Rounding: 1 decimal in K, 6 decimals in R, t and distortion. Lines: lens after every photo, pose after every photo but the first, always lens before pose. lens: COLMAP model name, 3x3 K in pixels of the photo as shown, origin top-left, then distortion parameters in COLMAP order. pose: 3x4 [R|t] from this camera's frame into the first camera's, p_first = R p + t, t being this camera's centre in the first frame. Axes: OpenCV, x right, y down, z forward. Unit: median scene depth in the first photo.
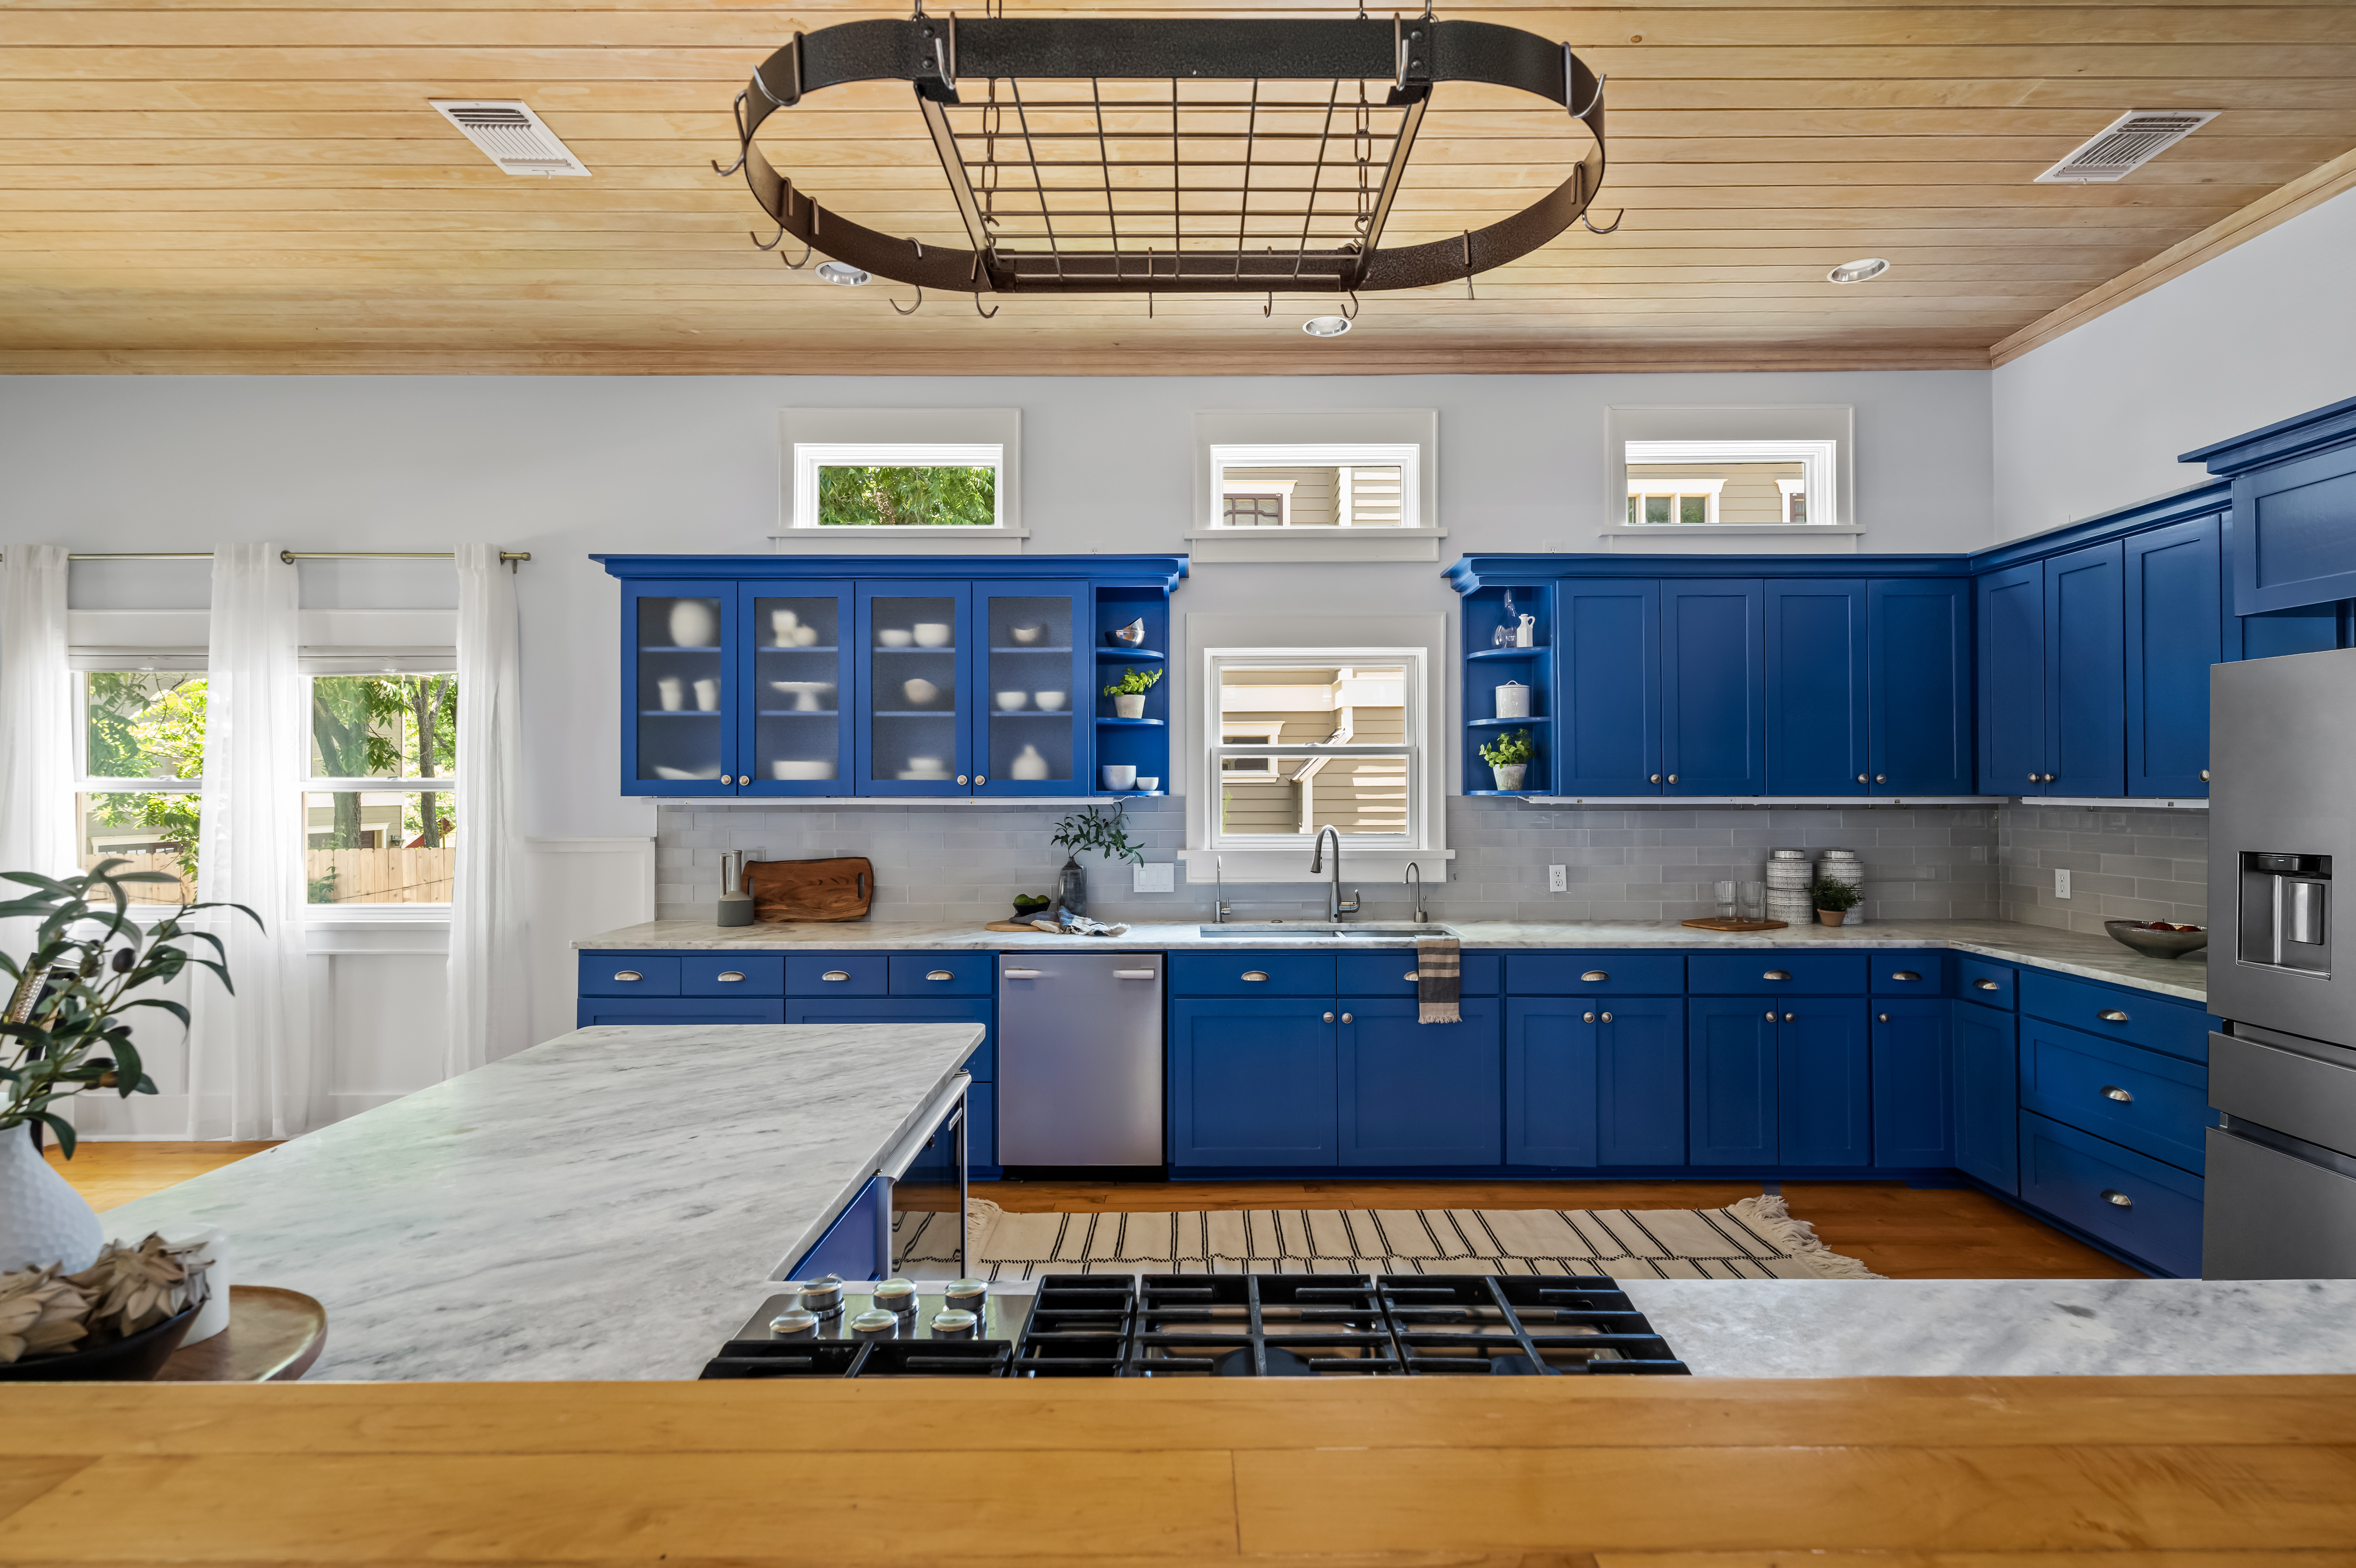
lens RADIAL K [[1097.5, 0, 1184.1], [0, 1097.5, 781.4], [0, 0, 1]] dist [0.002432, -0.000766]
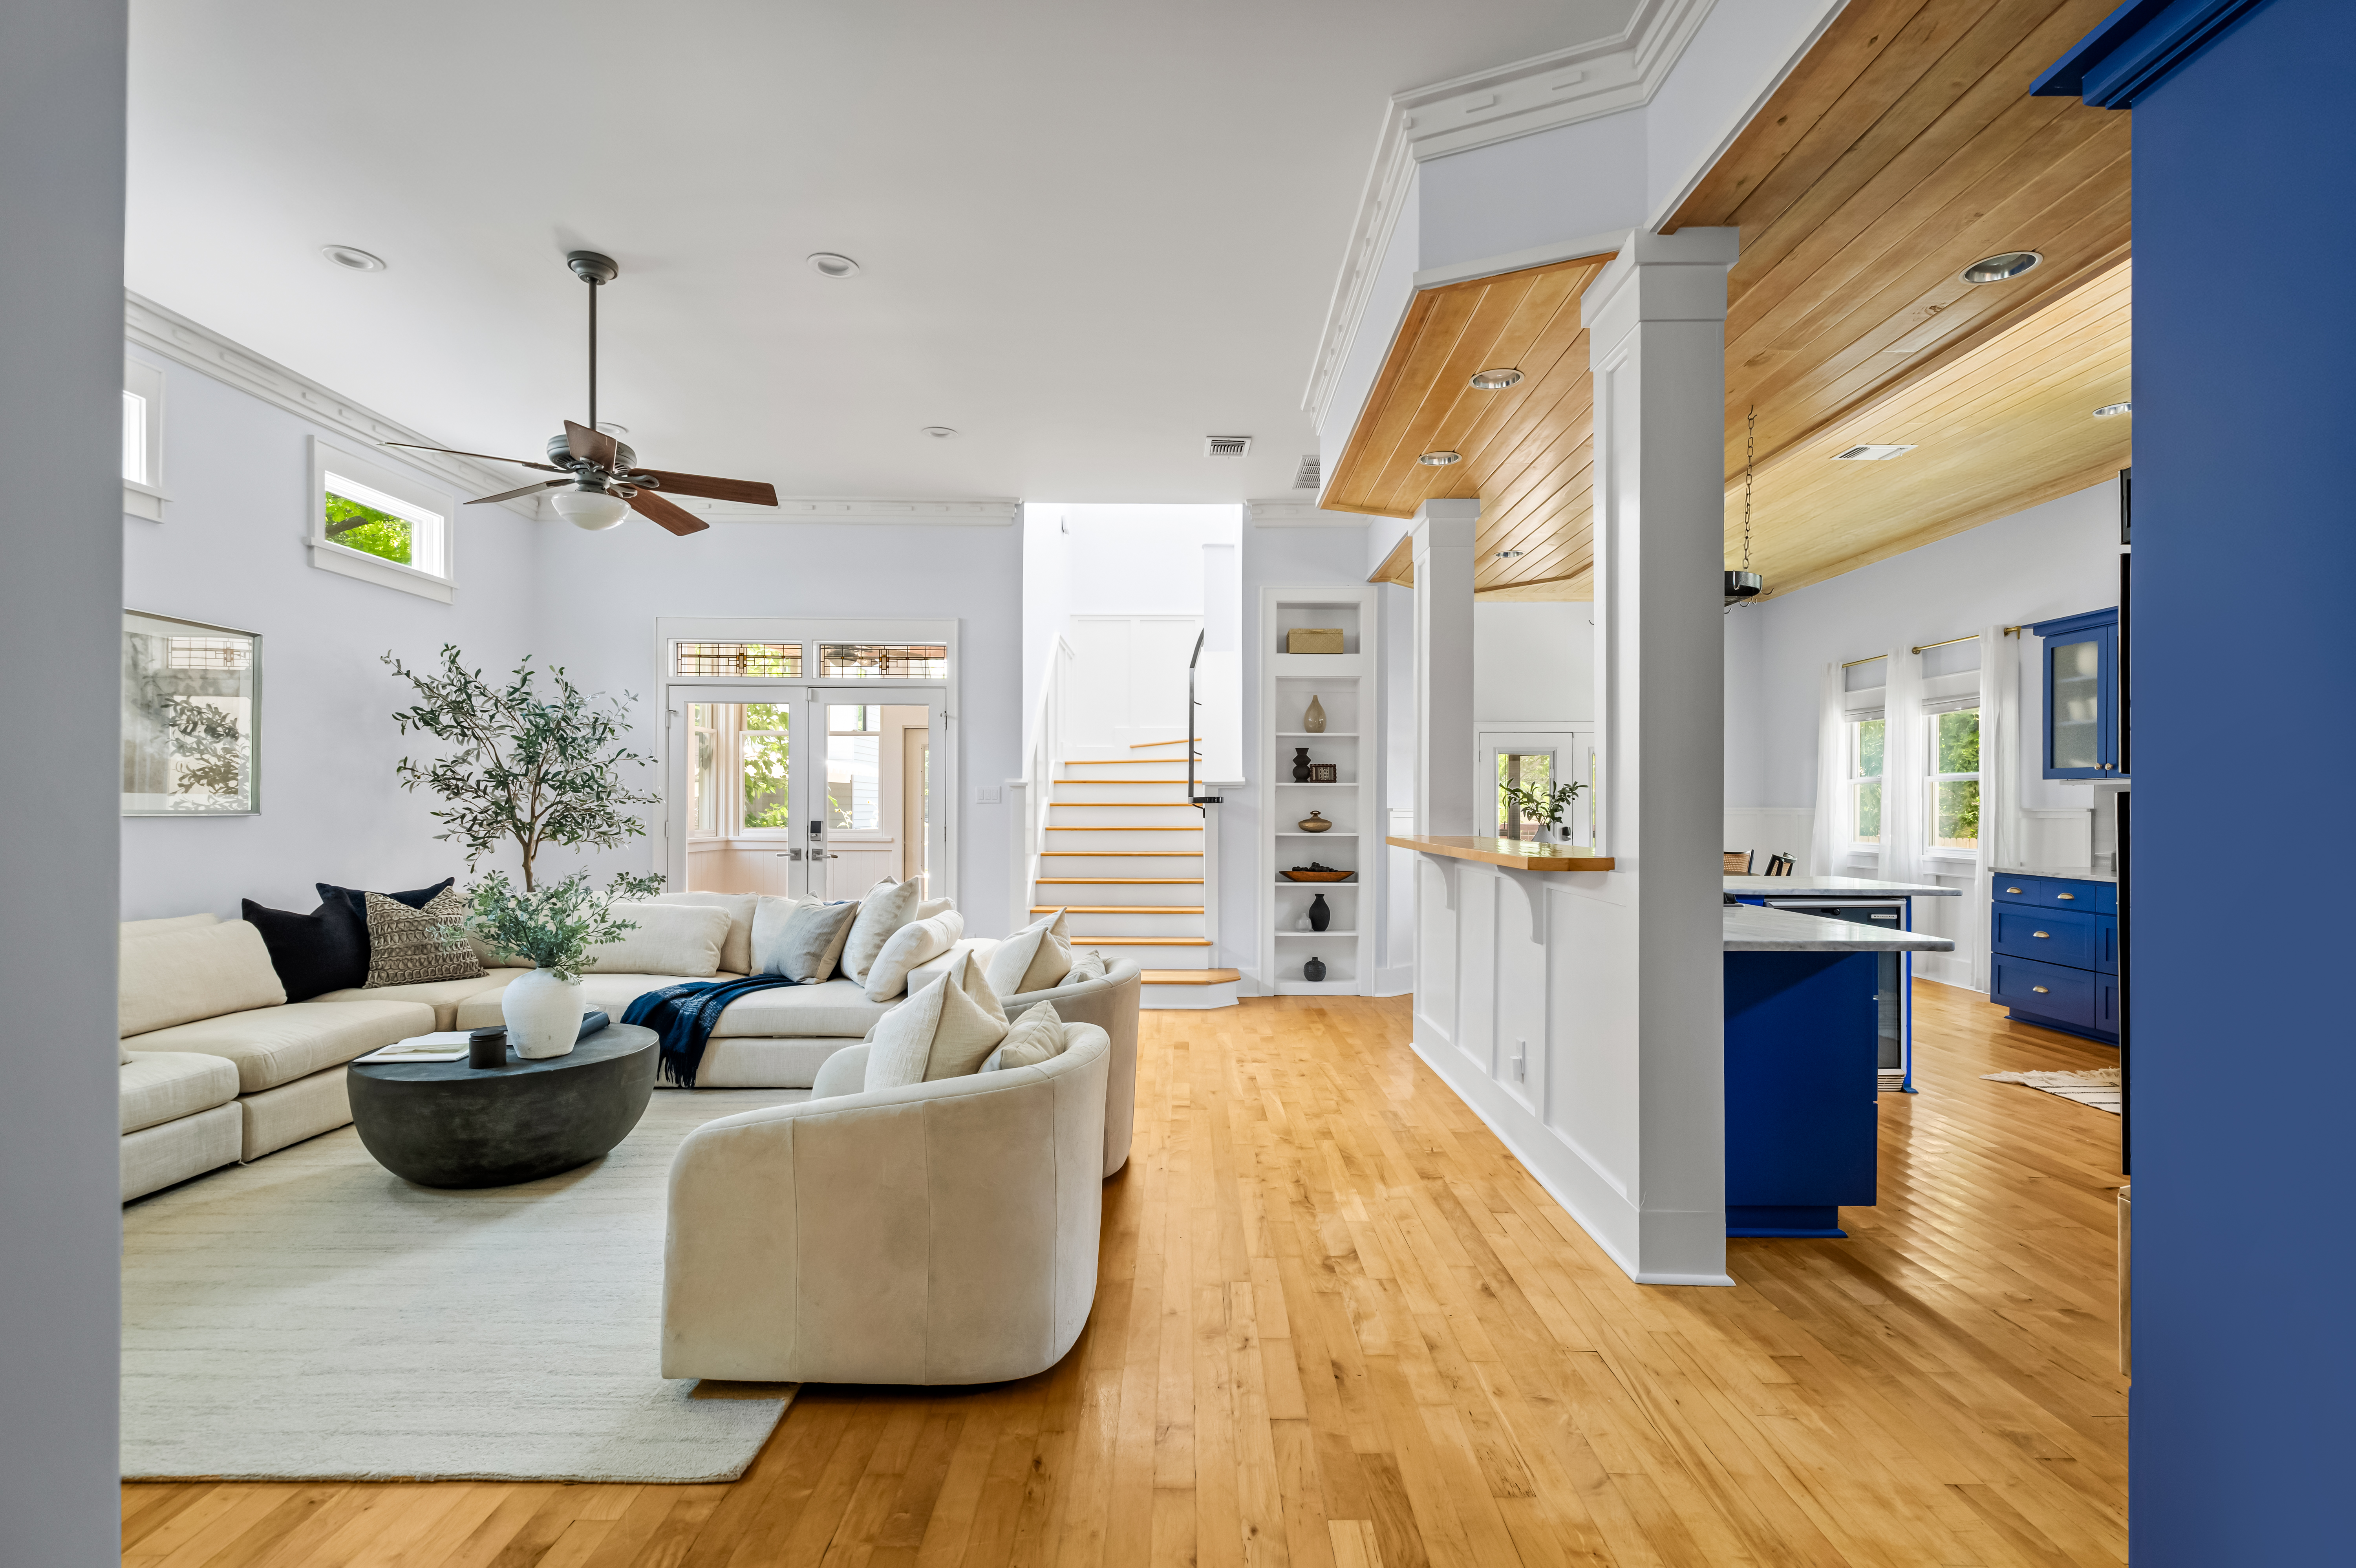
lens RADIAL K [[1097.5, 0, 1189.2], [0, 1097.5, 810.0], [0, 0, 1]] dist [0.002432, -0.000766]
pose [[-0.000291, 0.005213, -0.999986, 0.983853], [0.002575, 0.999983, 0.005213, 0.043324], [0.999997, -0.002574, -0.000304, -0.182812]]
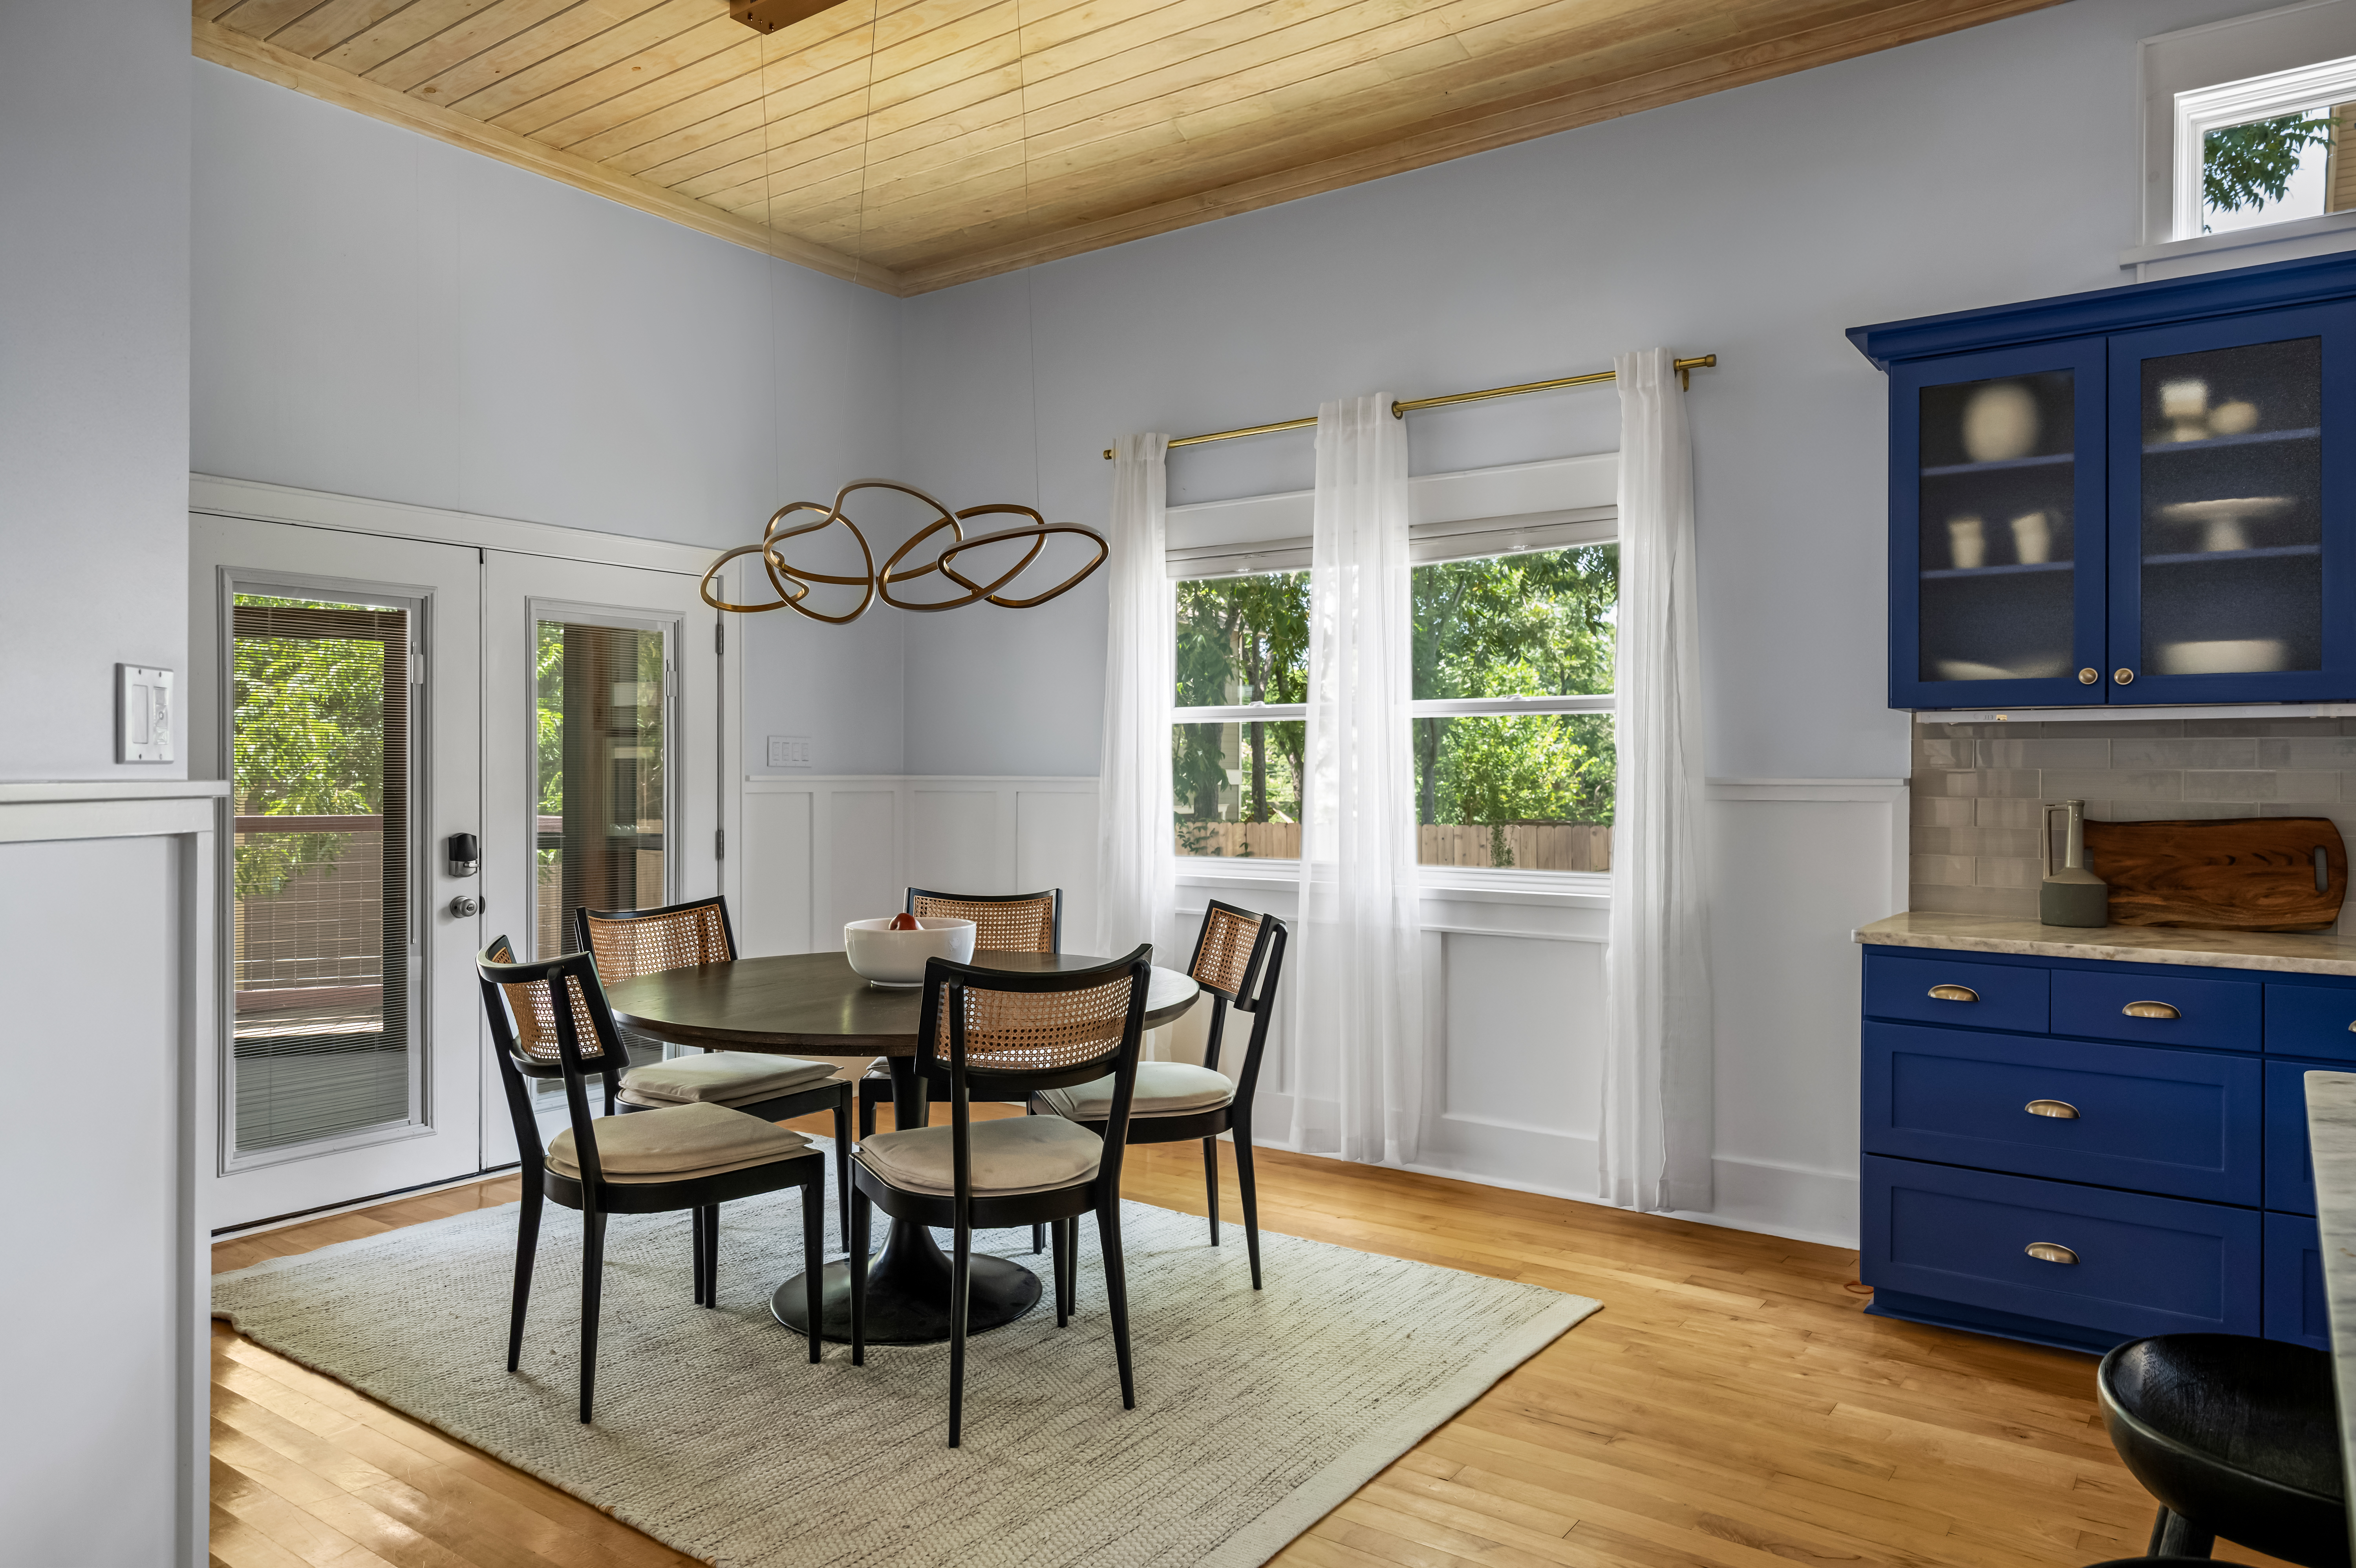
lens RADIAL K [[1504.6, 0, 1191.8], [0, 1504.6, 778.4], [0, 0, 1]] dist [0.005361, -0.001829]
pose [[0.813551, 0.004182, -0.581478, -0.324647], [-0.000319, 0.999977, 0.006745, 0.046379], [0.581493, -0.005302, 0.813534, 0.061764]]
